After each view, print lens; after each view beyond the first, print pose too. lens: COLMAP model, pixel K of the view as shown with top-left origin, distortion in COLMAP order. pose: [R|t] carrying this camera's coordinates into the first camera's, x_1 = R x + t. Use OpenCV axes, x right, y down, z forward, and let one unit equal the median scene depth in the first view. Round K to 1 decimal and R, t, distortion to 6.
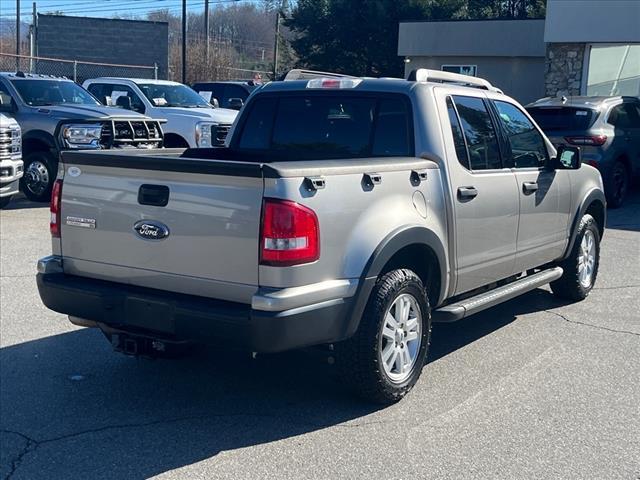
lens RADIAL K [[892.6, 0, 320.0], [0, 892.6, 240.0], [0, 0, 1]] dist [-0.081143, 0.000000]
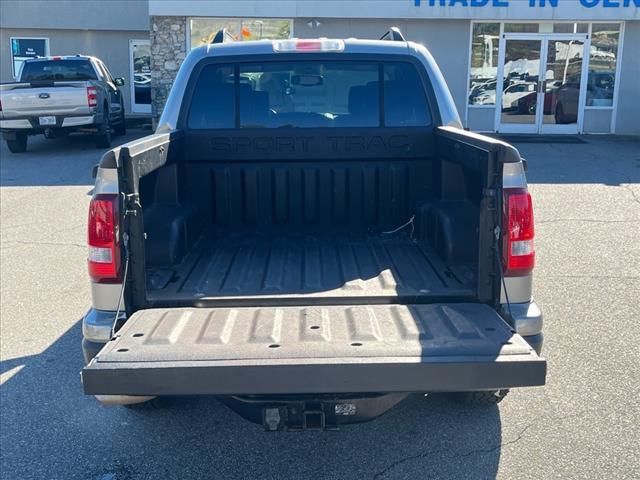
lens RADIAL K [[754.3, 0, 320.1], [0, 754.3, 243.0], [0, 0, 1]] dist [0.004488, 0.000000]
pose [[0.818403, -0.132464, 0.559169, -0.125211], [0.095486, 0.990889, 0.094983, -0.017630], [-0.566656, -0.024341, 0.823595, 0.124095]]
